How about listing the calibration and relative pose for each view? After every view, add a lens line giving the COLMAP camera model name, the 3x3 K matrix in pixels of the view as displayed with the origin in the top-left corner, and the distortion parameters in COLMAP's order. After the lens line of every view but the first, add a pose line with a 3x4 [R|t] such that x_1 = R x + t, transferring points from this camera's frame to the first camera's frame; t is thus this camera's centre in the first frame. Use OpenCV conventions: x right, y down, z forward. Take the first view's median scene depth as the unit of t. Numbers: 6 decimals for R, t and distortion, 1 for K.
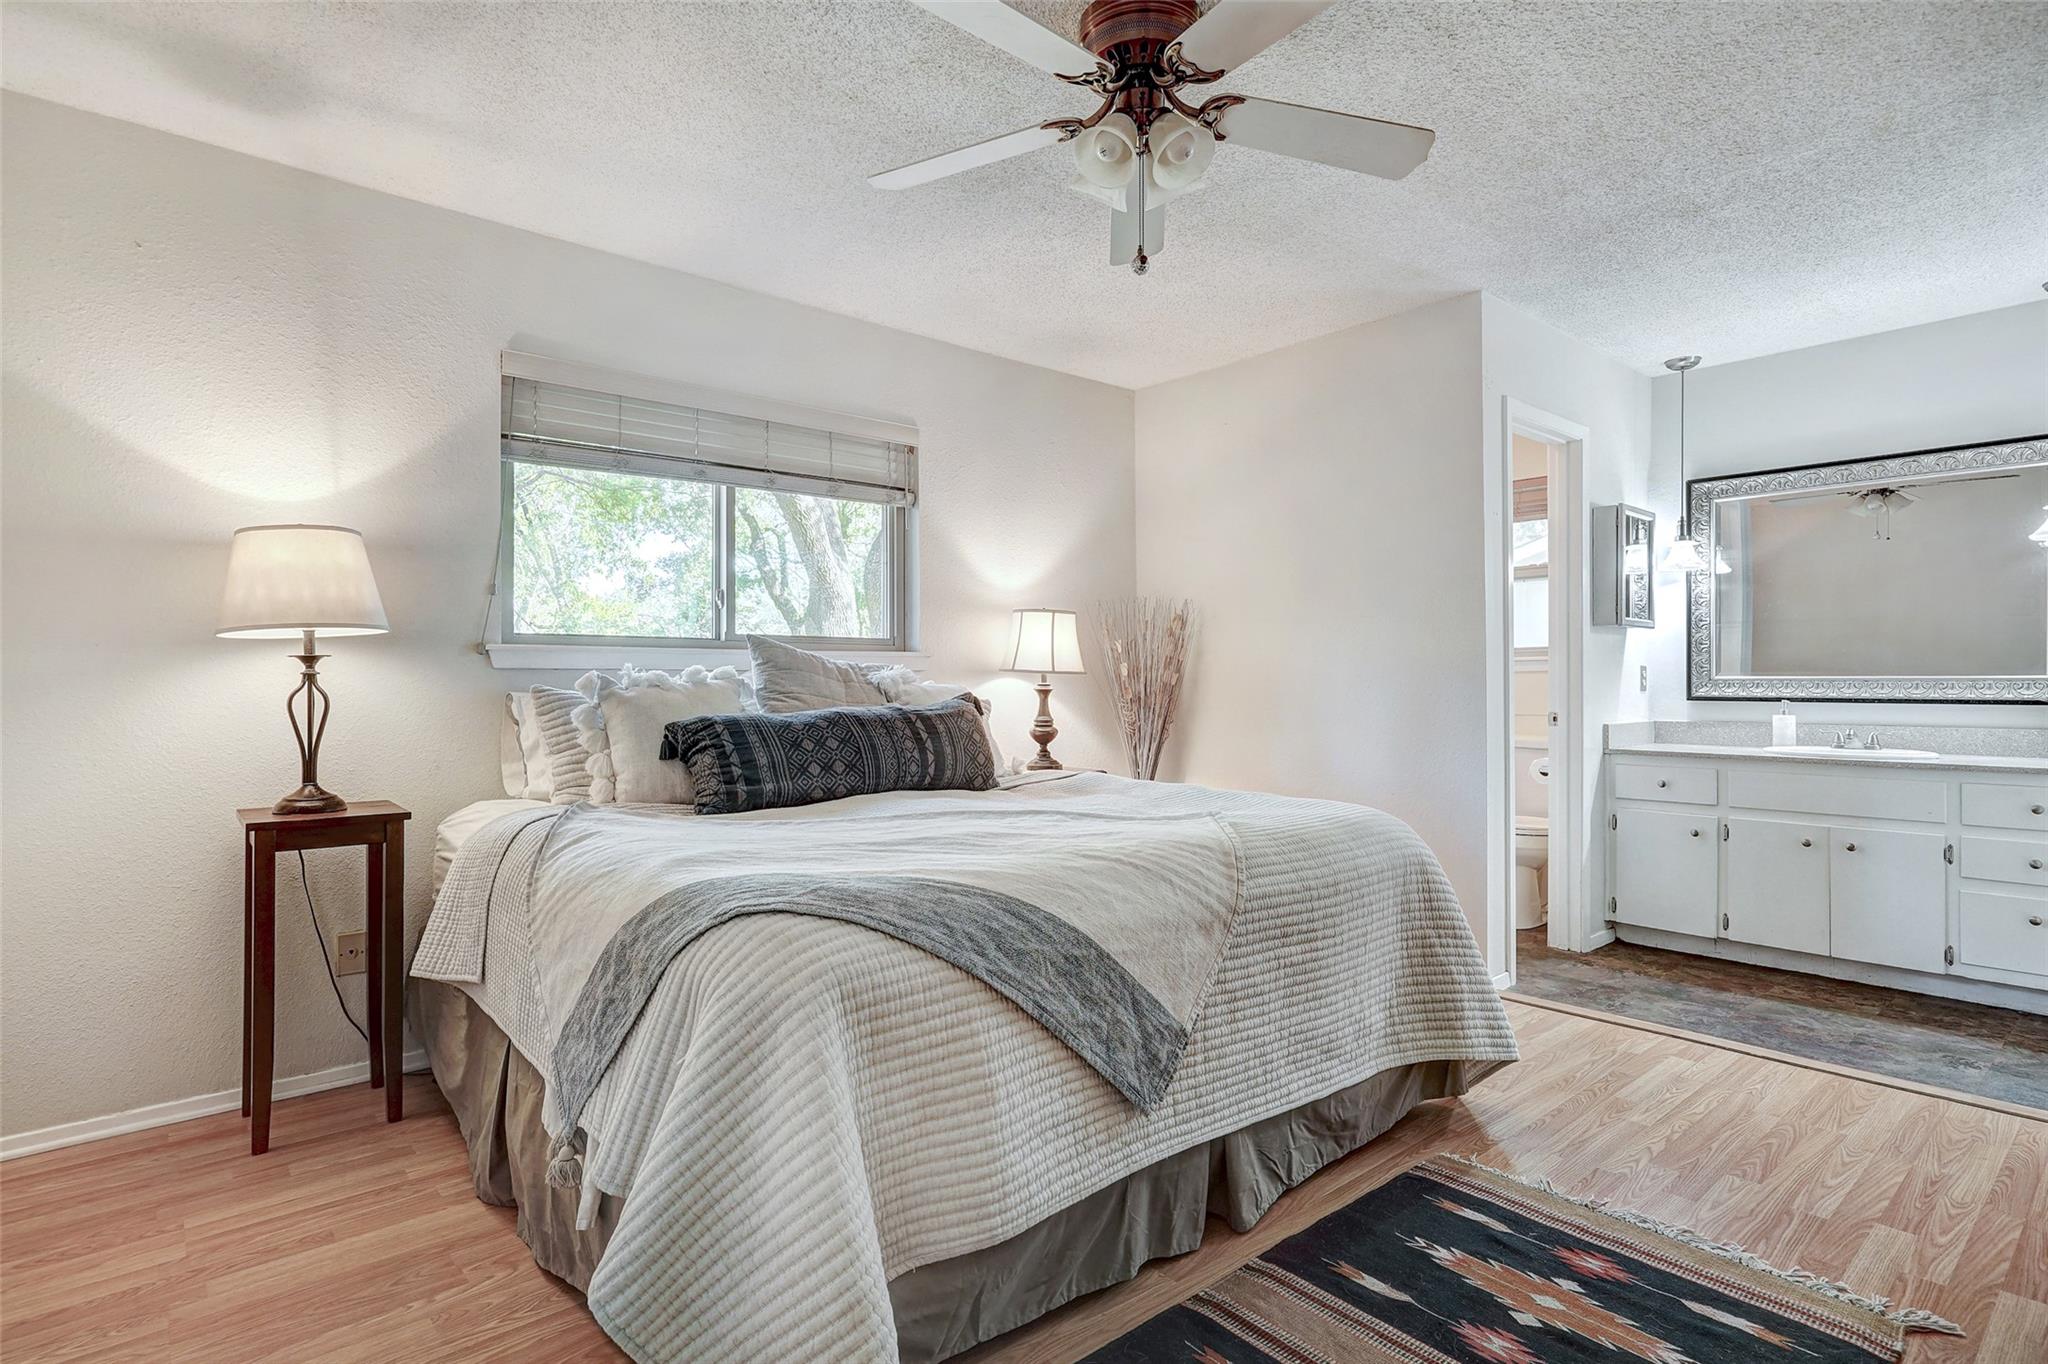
lens RADIAL K [[1035.3, 0, 1007.9], [0, 1035.3, 680.7], [0, 0, 1]] dist [-0.004558, 0.007205]
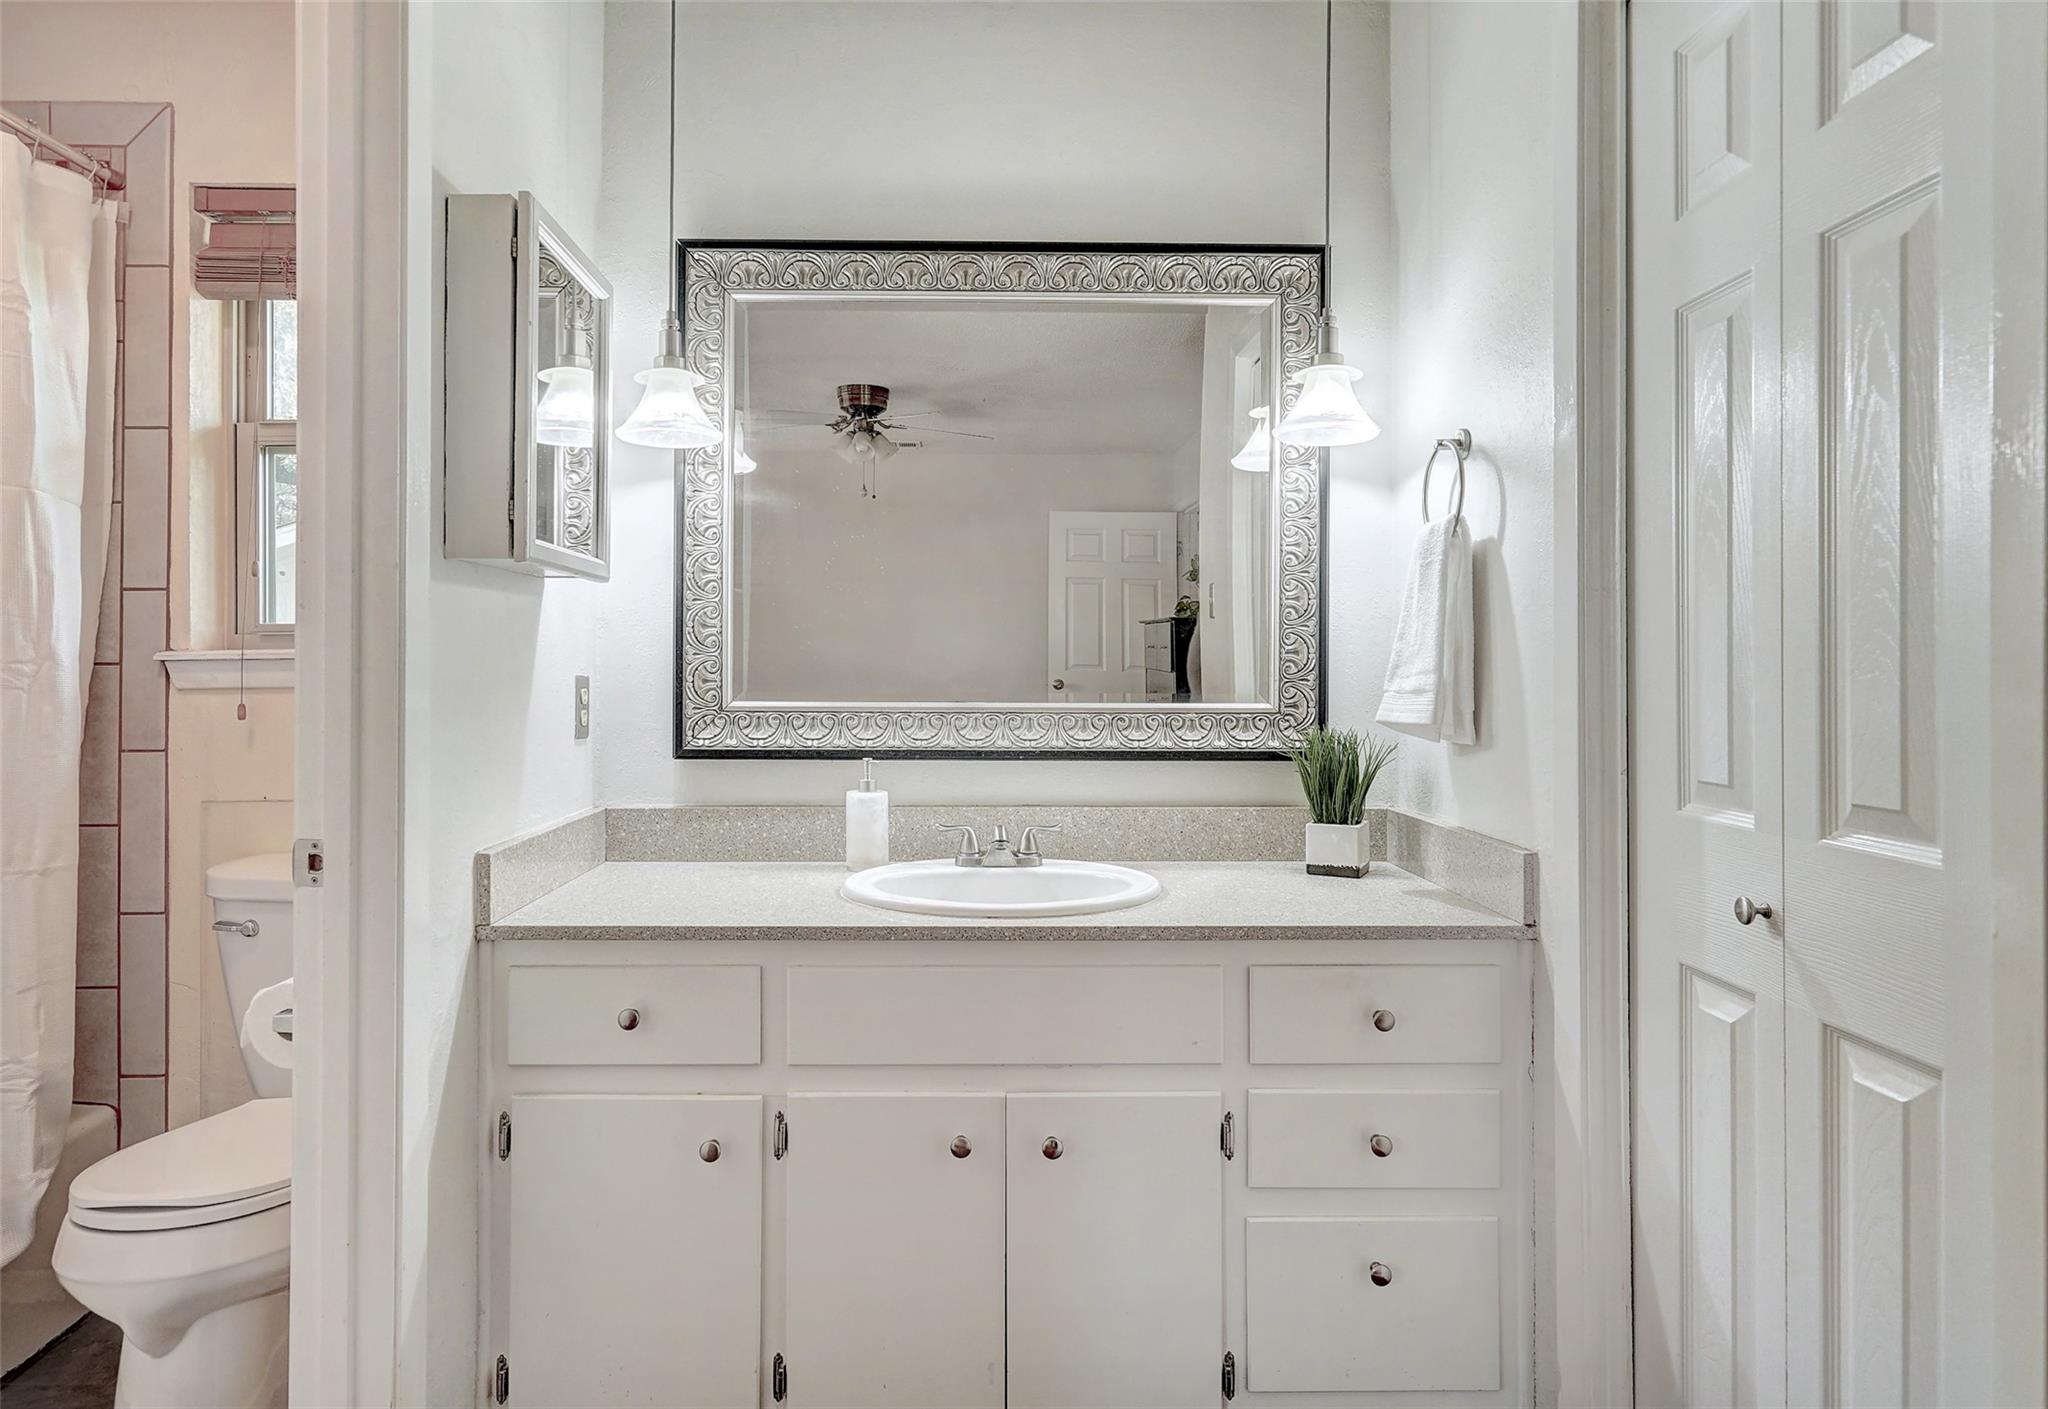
lens RADIAL K [[1158.0, 0, 958.0], [0, 1158.0, 663.3], [0, 0, 1]] dist [-0.003224, 0.005780]
pose [[0.651736, 0.006053, 0.758422, 0.392148], [-0.001184, 0.999975, -0.006964, -0.017767], [-0.758445, 0.003641, 0.651727, 0.635689]]
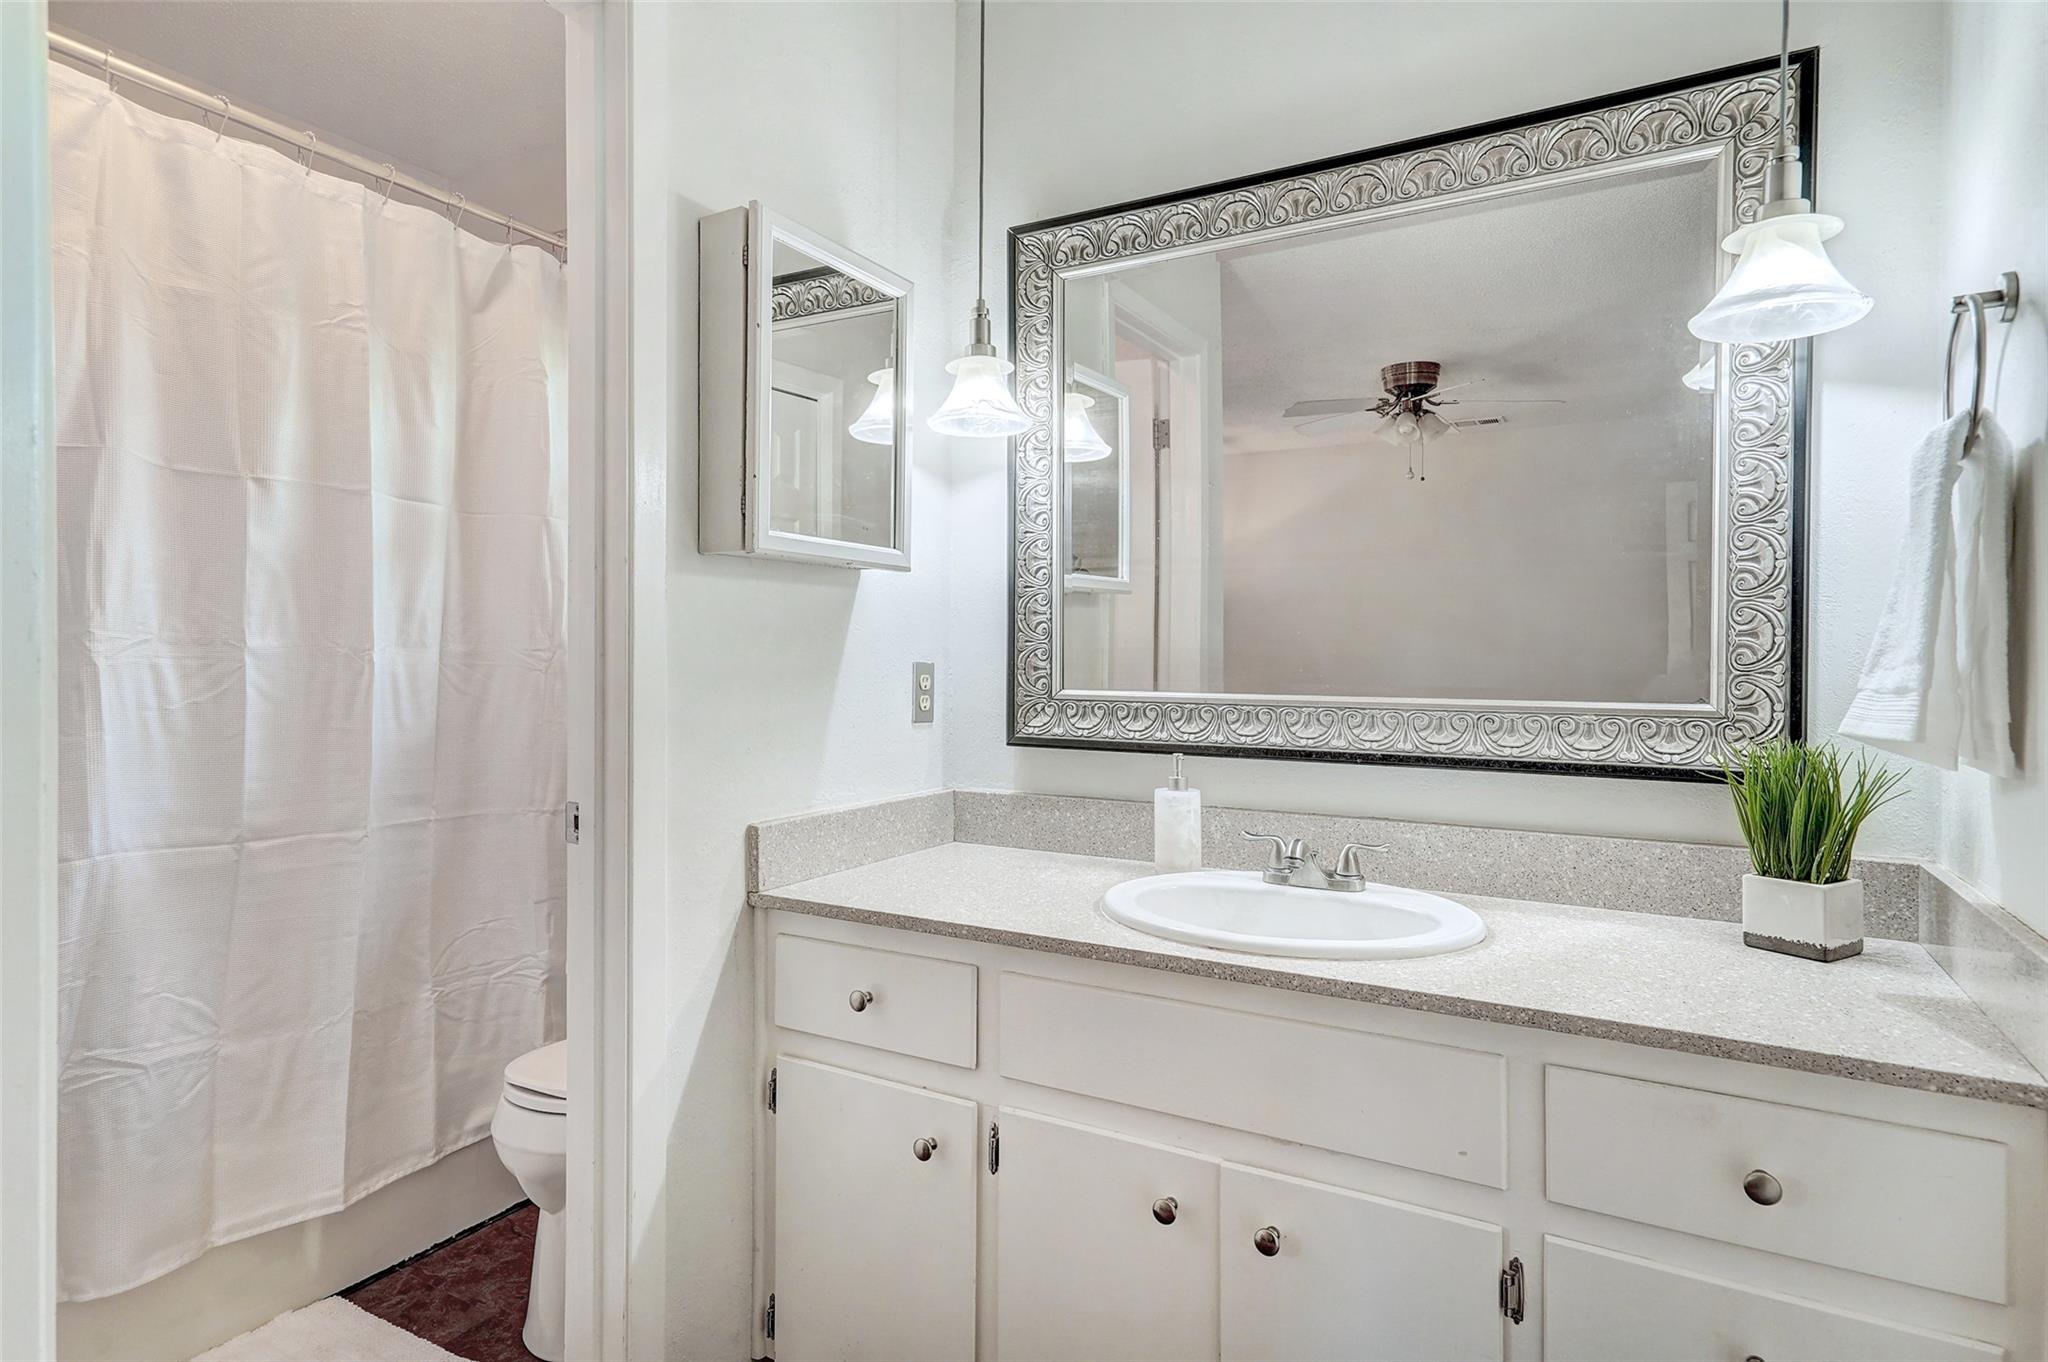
lens RADIAL K [[1072.7, 0, 1026.6], [0, 1072.7, 666.6], [0, 0, 1]] dist [-0.000027, 0.008245]
pose [[0.942994, 0.003598, 0.332790, 0.543411], [-0.005207, 0.999979, 0.003943, -0.016196], [-0.332769, -0.005451, 0.942993, 0.611424]]
